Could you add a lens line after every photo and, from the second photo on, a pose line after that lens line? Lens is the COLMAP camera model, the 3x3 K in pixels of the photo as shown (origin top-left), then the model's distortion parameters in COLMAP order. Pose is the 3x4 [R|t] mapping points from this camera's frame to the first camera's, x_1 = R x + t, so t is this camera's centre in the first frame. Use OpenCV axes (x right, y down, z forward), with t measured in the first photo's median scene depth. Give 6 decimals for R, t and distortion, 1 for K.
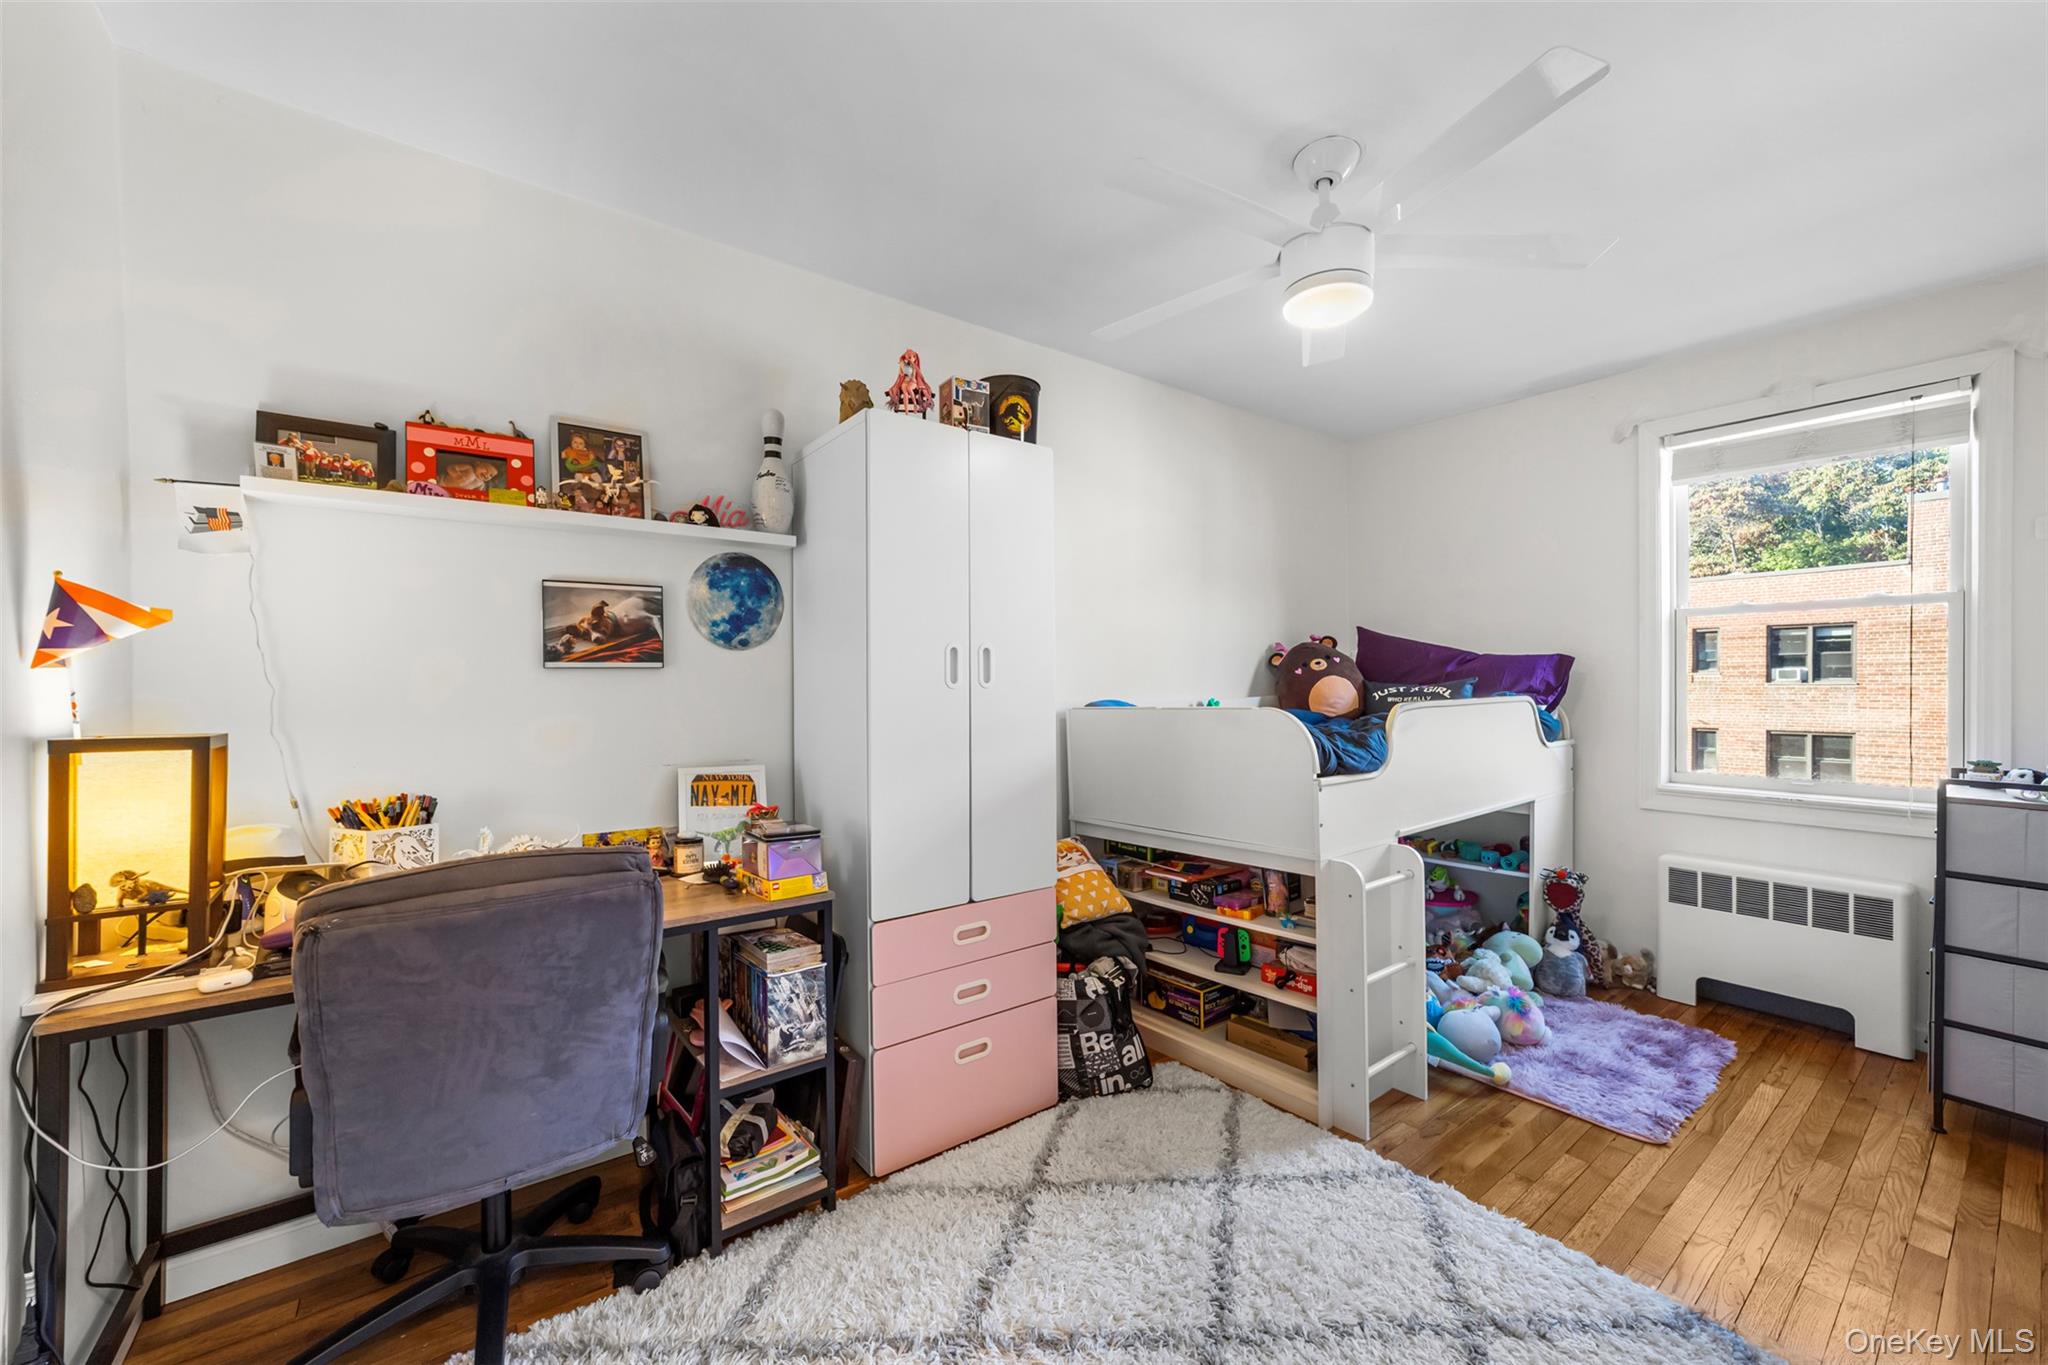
lens RADIAL K [[797.0, 0, 1024.0], [0, 797.0, 682.5], [0, 0, 1]] dist [0.000797, 0.000035]
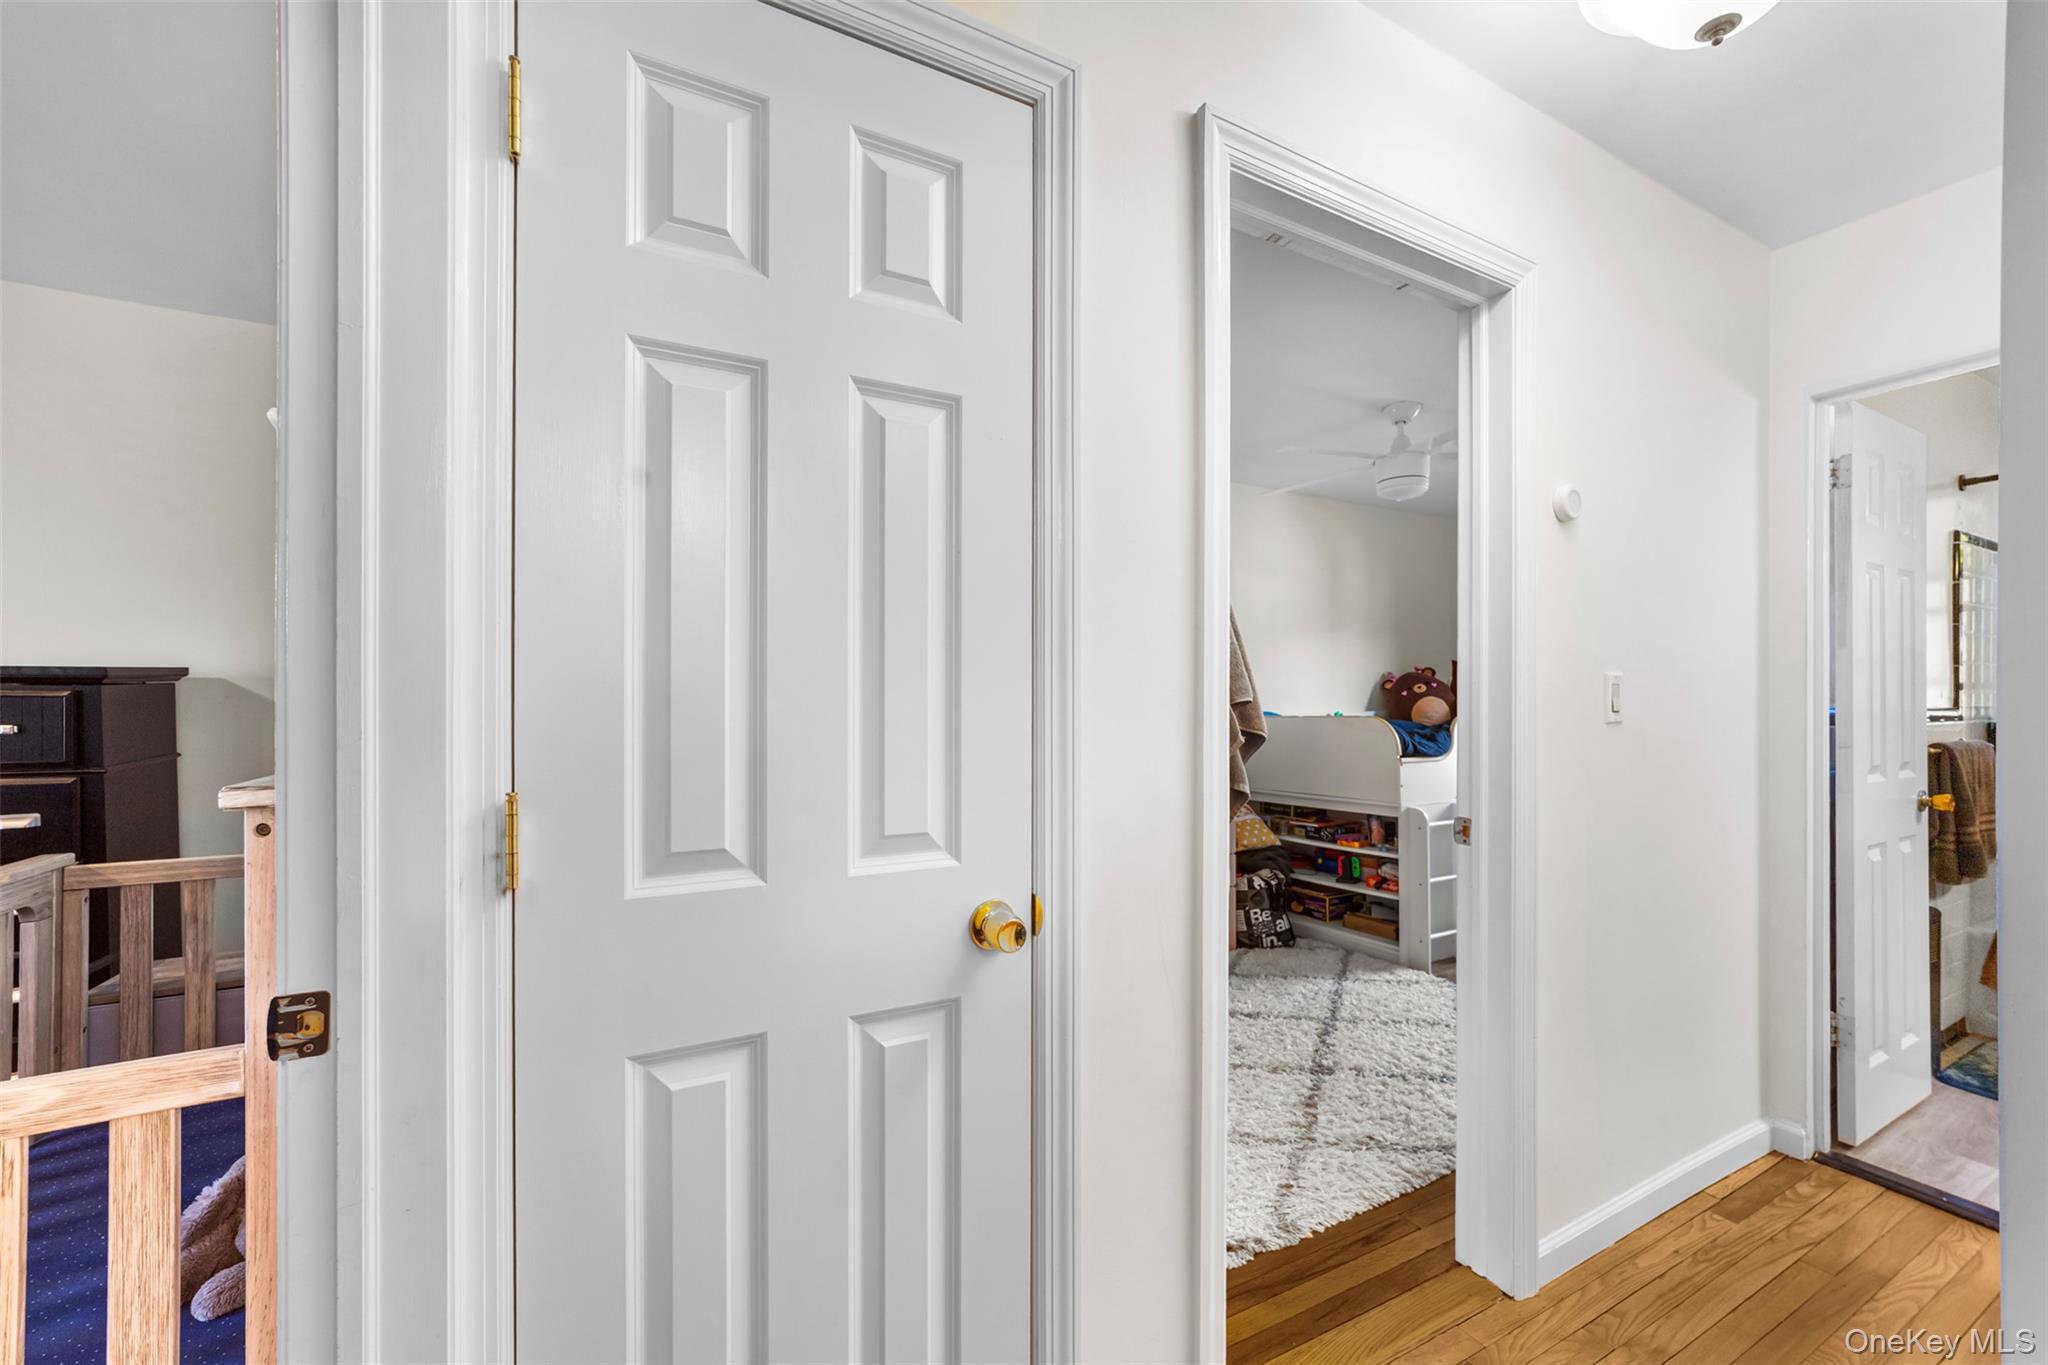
lens RADIAL K [[804.2, 0, 1011.3], [0, 804.2, 696.1], [0, 0, 1]] dist [0.000504, 0.000106]
pose [[0.986321, 0.008484, -0.164616, -0.147081], [-0.009054, 0.999955, -0.002716, 0.001689], [0.164585, 0.004170, 0.986354, -0.734665]]
